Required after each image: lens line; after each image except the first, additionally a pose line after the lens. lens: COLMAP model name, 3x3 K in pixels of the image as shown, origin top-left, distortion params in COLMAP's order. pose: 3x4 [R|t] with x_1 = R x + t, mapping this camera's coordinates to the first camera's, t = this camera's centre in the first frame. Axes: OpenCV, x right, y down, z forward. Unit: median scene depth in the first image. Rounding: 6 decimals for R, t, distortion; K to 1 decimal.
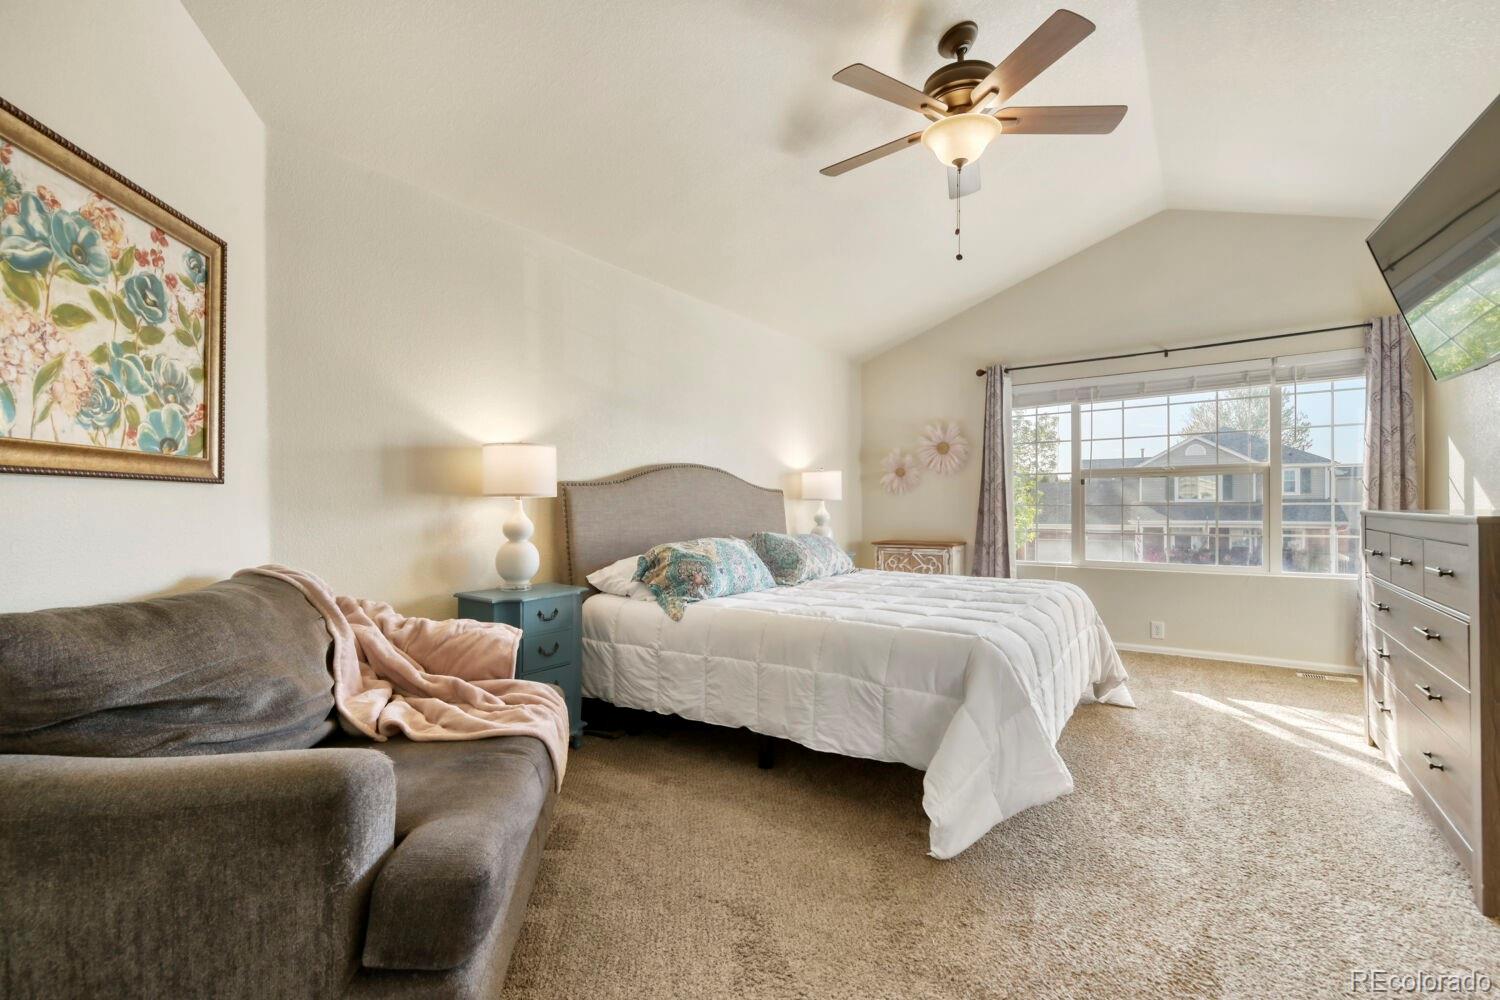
lens RADIAL K [[646.2, 0, 749.8], [0, 646.2, 503.1], [0, 0, 1]] dist [0.008808, -0.004411]
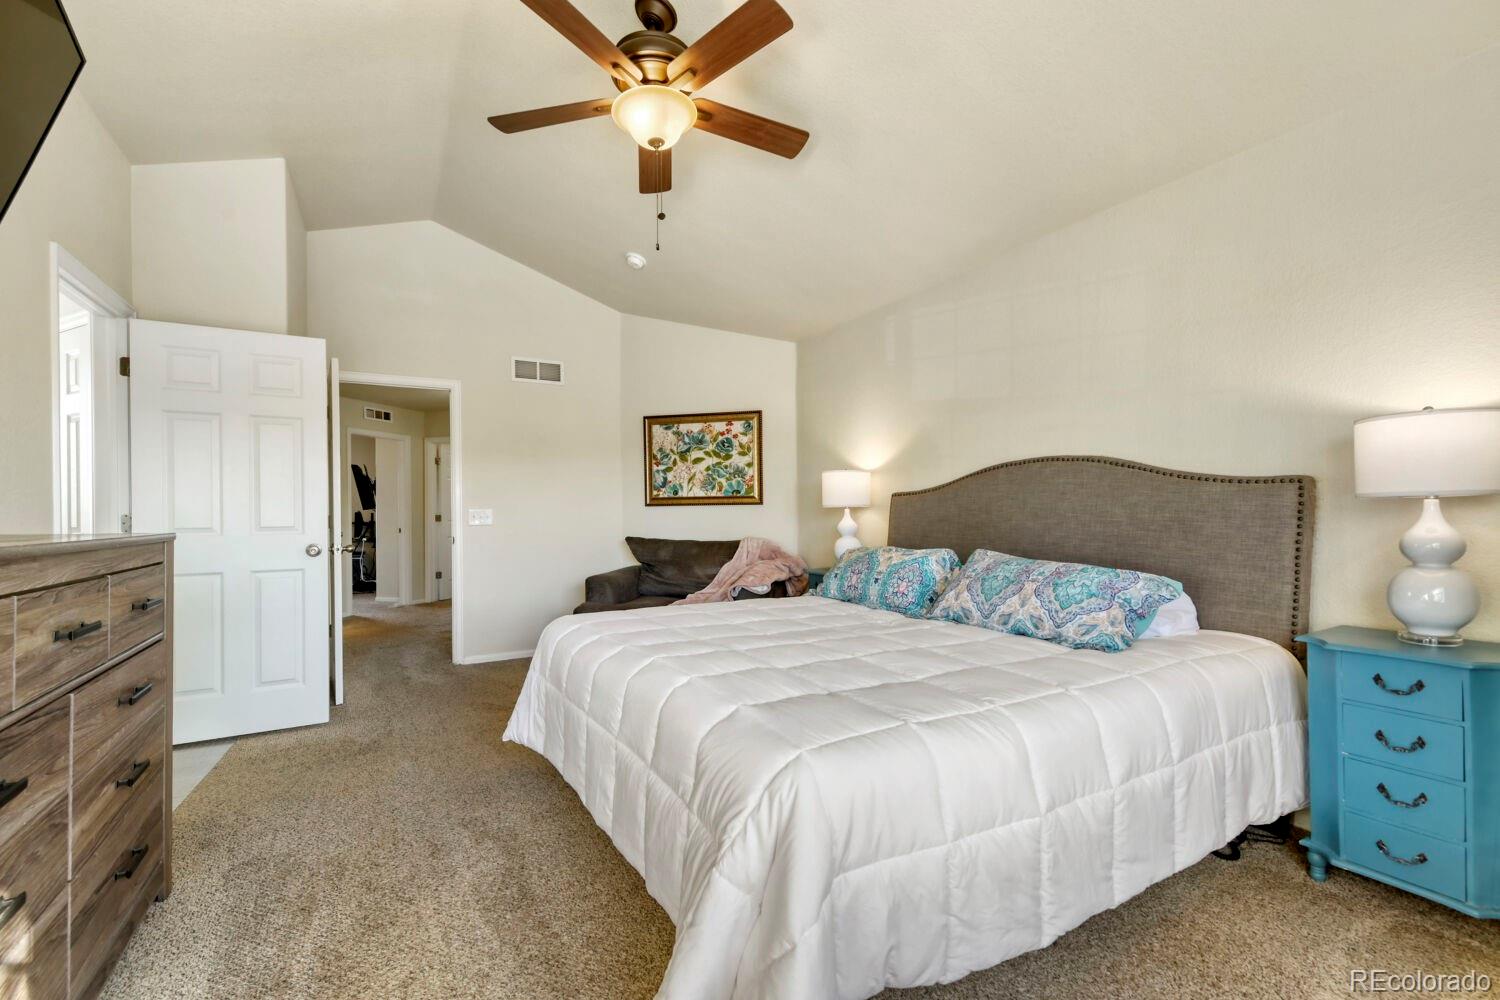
lens RADIAL K [[646.2, 0, 750.7], [0, 646.2, 507.4], [0, 0, 1]] dist [0.008808, -0.004411]
pose [[-0.431996, -0.001168, -0.901875, 1.853704], [0.011697, 0.999908, -0.006897, -0.001534], [0.901800, -0.013529, -0.431942, 2.532902]]
